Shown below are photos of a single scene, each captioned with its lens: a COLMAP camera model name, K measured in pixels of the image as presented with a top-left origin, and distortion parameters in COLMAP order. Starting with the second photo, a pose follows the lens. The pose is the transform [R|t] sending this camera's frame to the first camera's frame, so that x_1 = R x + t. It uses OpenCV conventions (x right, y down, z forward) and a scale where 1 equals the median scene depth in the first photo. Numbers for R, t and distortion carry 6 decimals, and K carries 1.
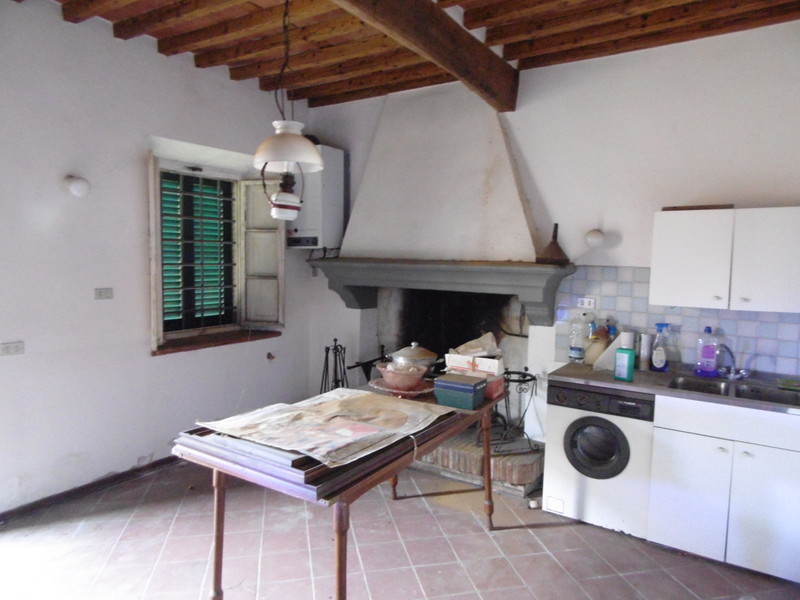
lens RADIAL K [[524.5, 0, 399.7], [0, 524.5, 301.4], [0, 0, 1]] dist [-0.002406, -0.001797]
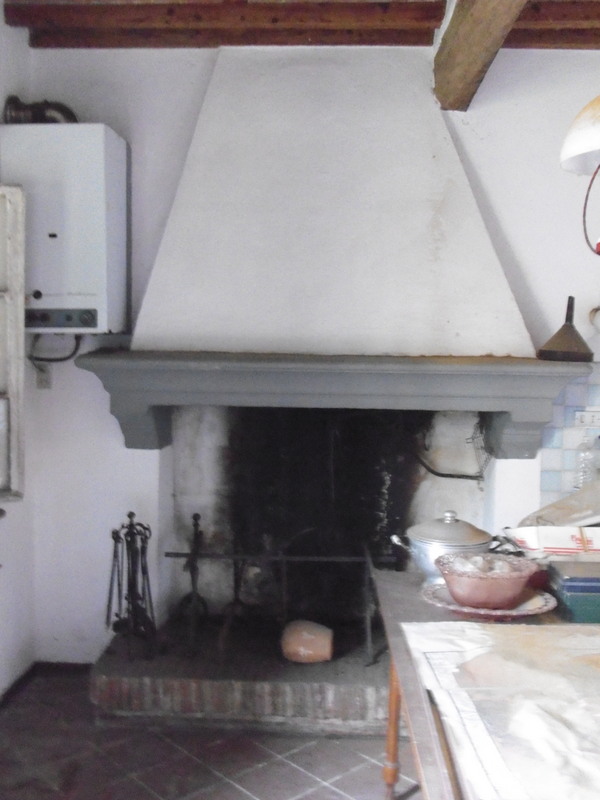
lens RADIAL K [[793.2, 0, 299.3], [0, 793.2, 397.0], [0, 0, 1]] dist [-0.033778, 0.000000]
pose [[0.871774, -0.036024, 0.488582, -0.372515], [0.042819, 0.999079, -0.002739, -0.032124], [-0.488033, 0.023309, 0.872514, 0.272781]]
